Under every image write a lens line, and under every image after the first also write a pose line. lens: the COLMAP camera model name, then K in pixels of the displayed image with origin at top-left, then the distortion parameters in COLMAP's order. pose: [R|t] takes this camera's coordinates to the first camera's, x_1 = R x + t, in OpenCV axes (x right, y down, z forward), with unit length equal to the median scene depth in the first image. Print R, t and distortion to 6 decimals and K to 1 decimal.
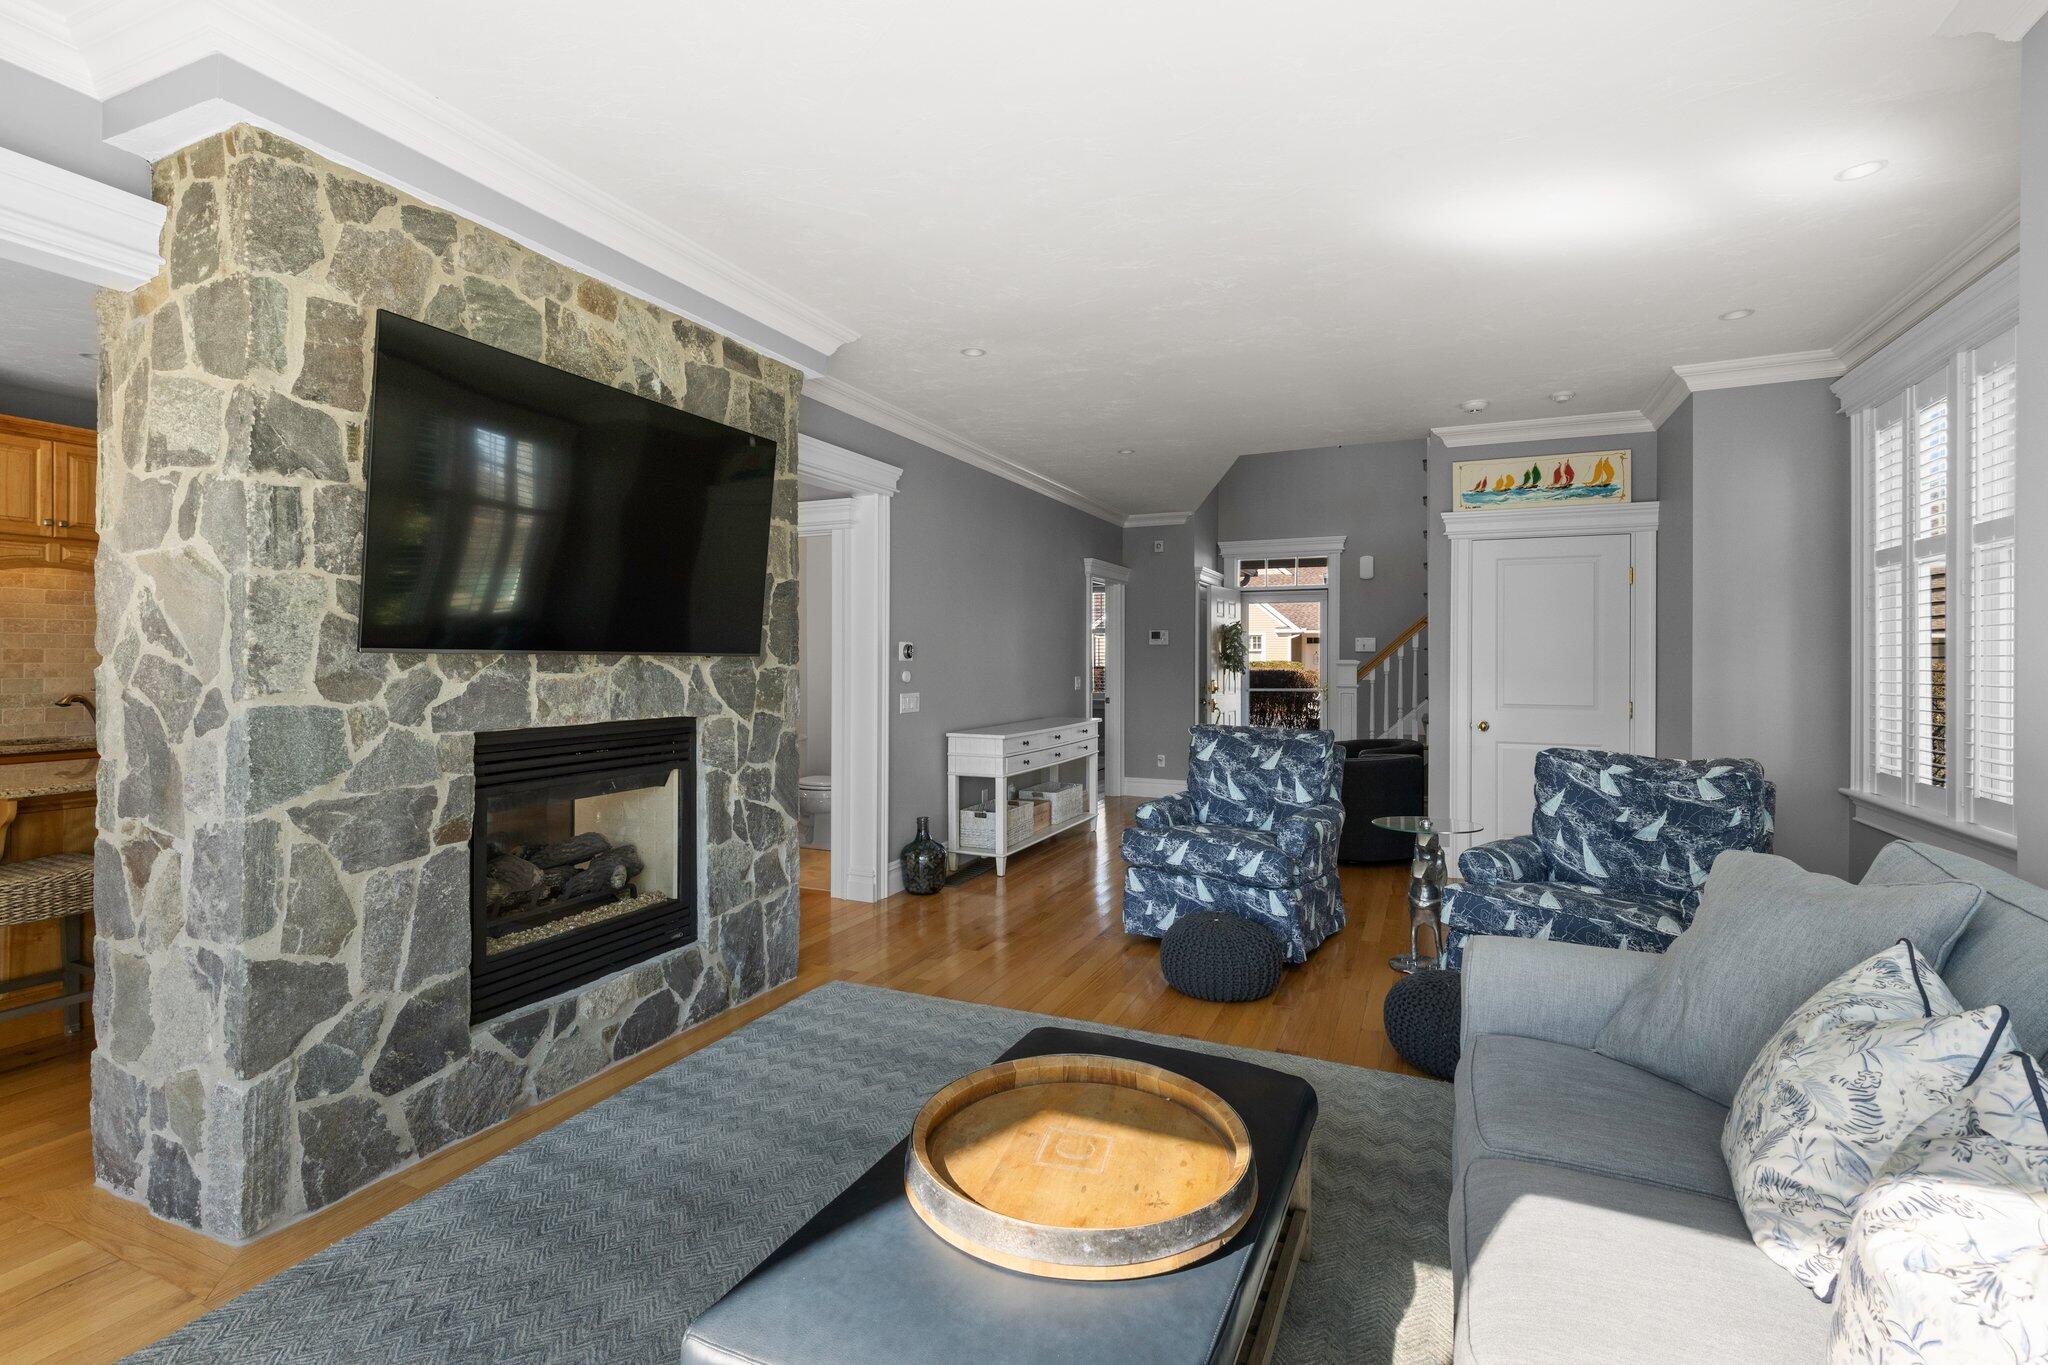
lens RADIAL K [[922.3, 0, 1033.9], [0, 922.3, 662.4], [0, 0, 1]] dist [-0.003956, 0.002372]
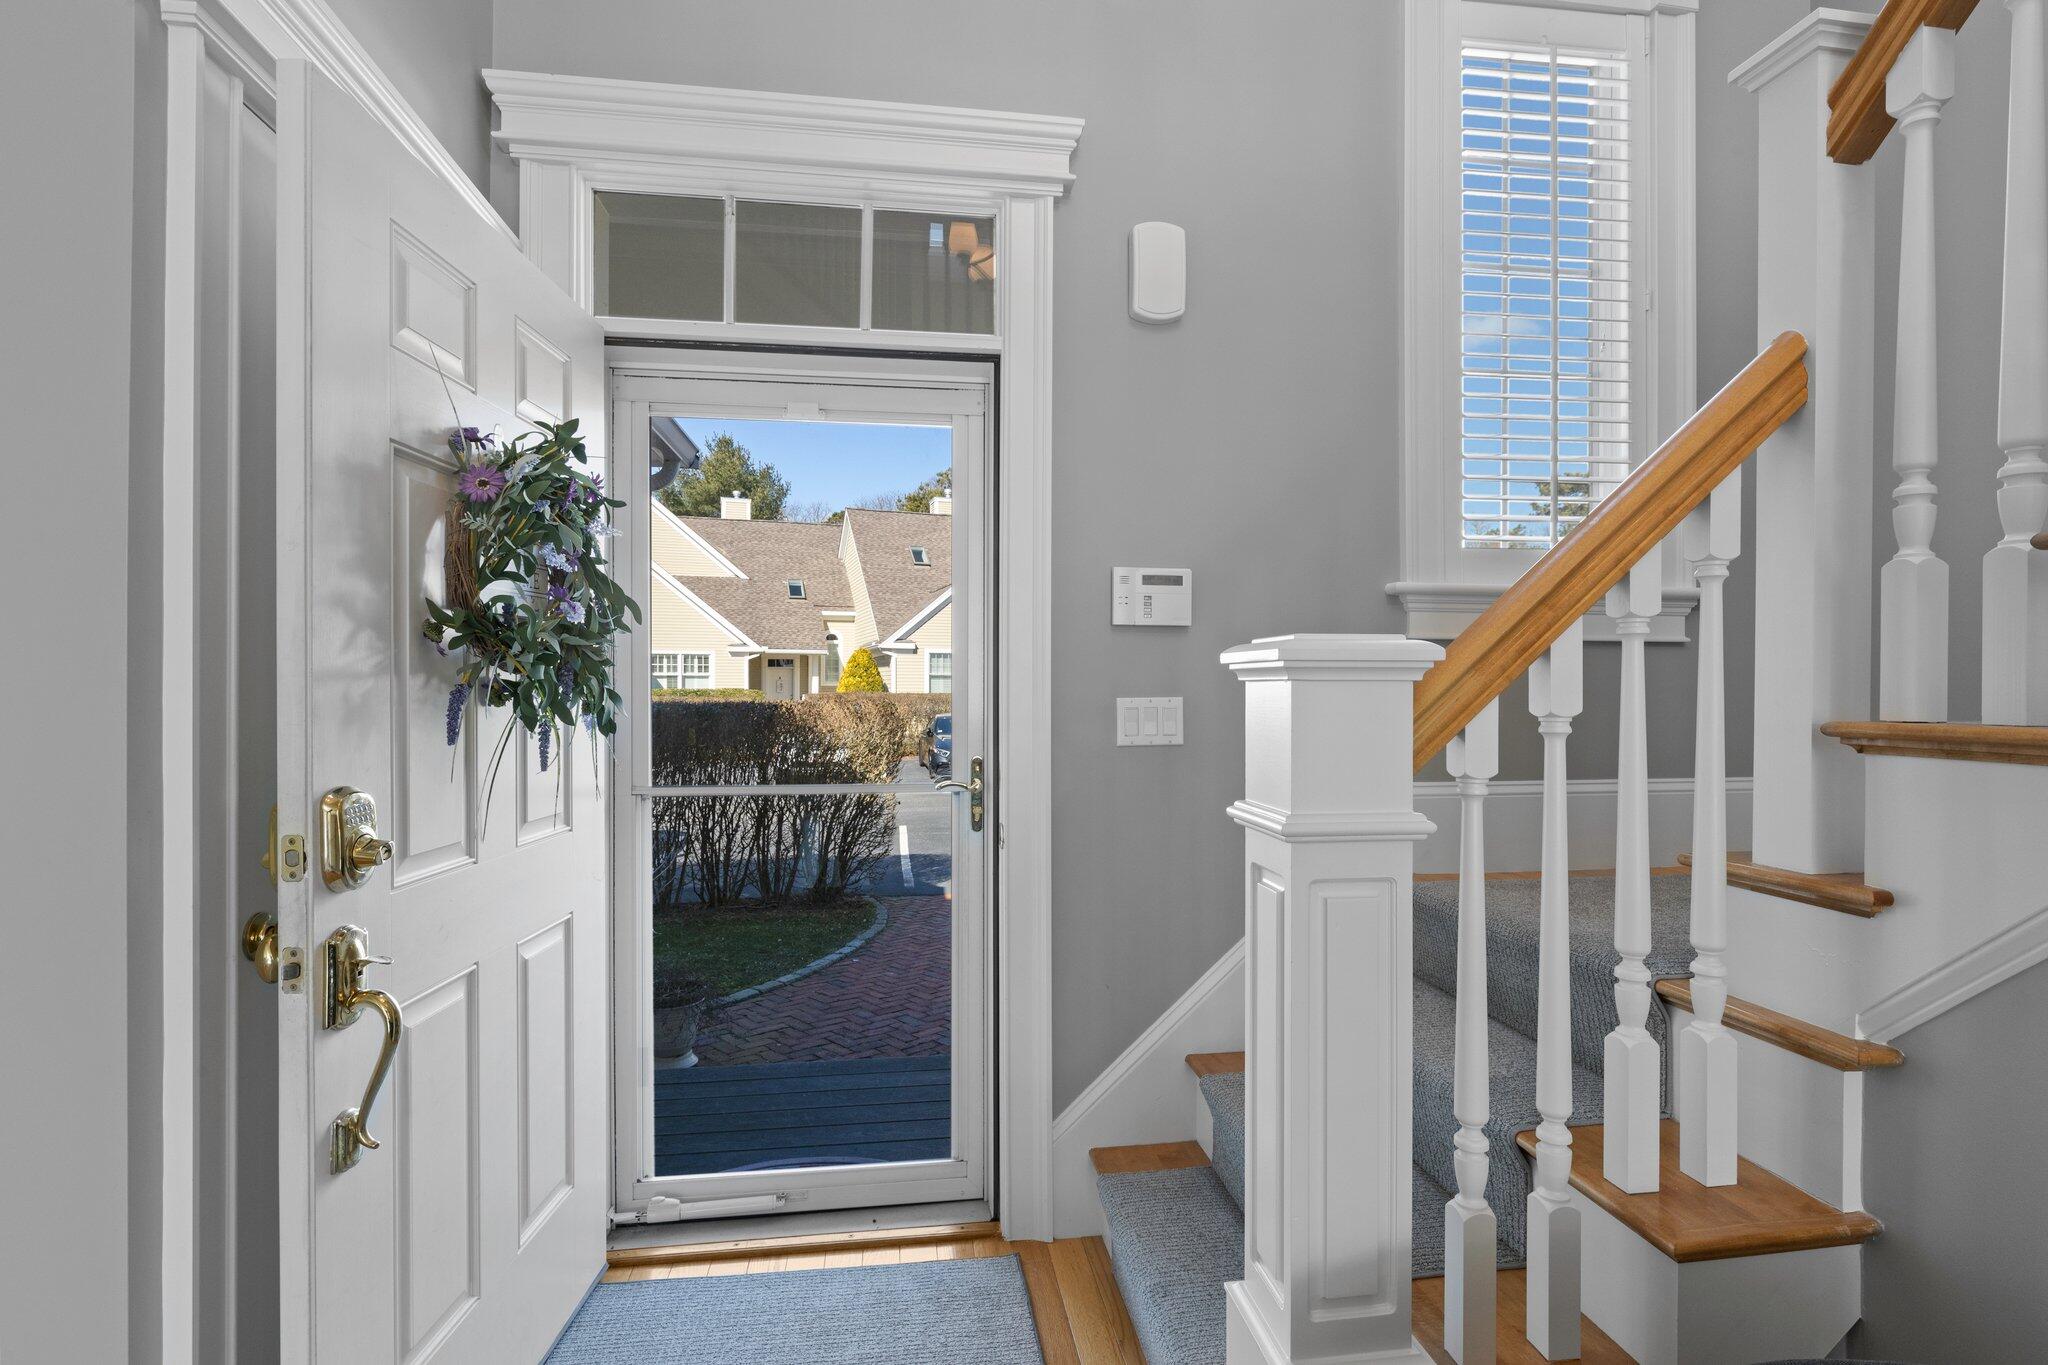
lens RADIAL K [[998.4, 0, 1023.9], [0, 998.4, 687.5], [0, 0, 1]] dist [0.000430, -0.000701]
pose [[0.854032, -0.001741, 0.520218, 0.200516], [0.003965, 0.999987, -0.003163, 0.005008], [-0.520206, 0.004764, 0.854028, 0.811979]]
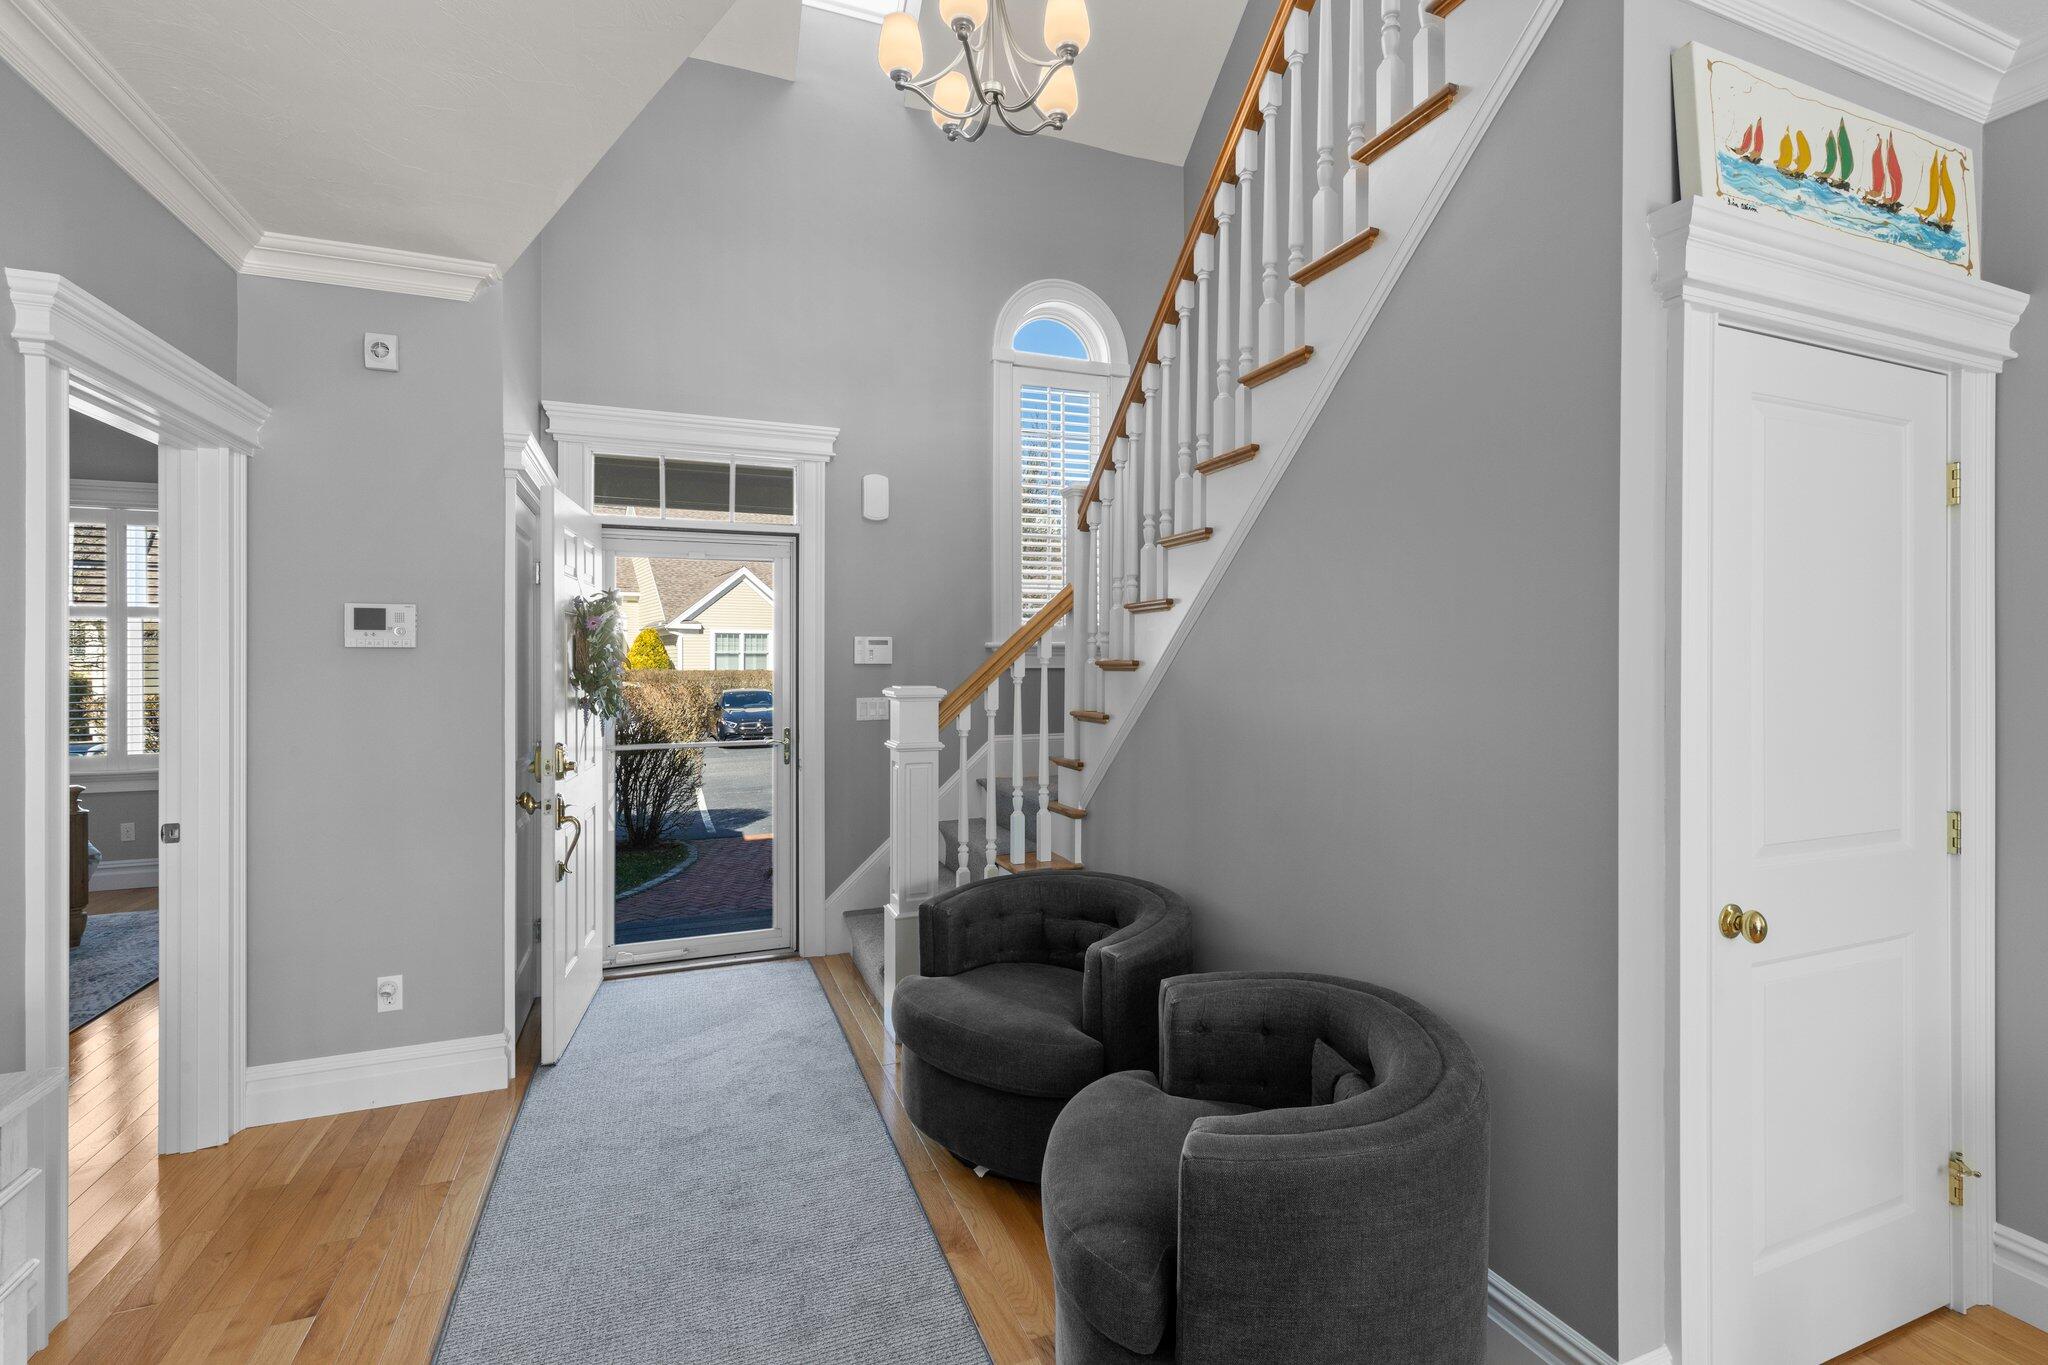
lens RADIAL K [[922.3, 0, 1043.1], [0, 922.3, 666.7], [0, 0, 1]] dist [-0.003956, 0.002372]
pose [[0.695985, -0.006630, 0.718026, 0.062223], [0.004936, 0.999978, 0.004449, -0.012236], [-0.718039, 0.000448, 0.696002, 0.592095]]
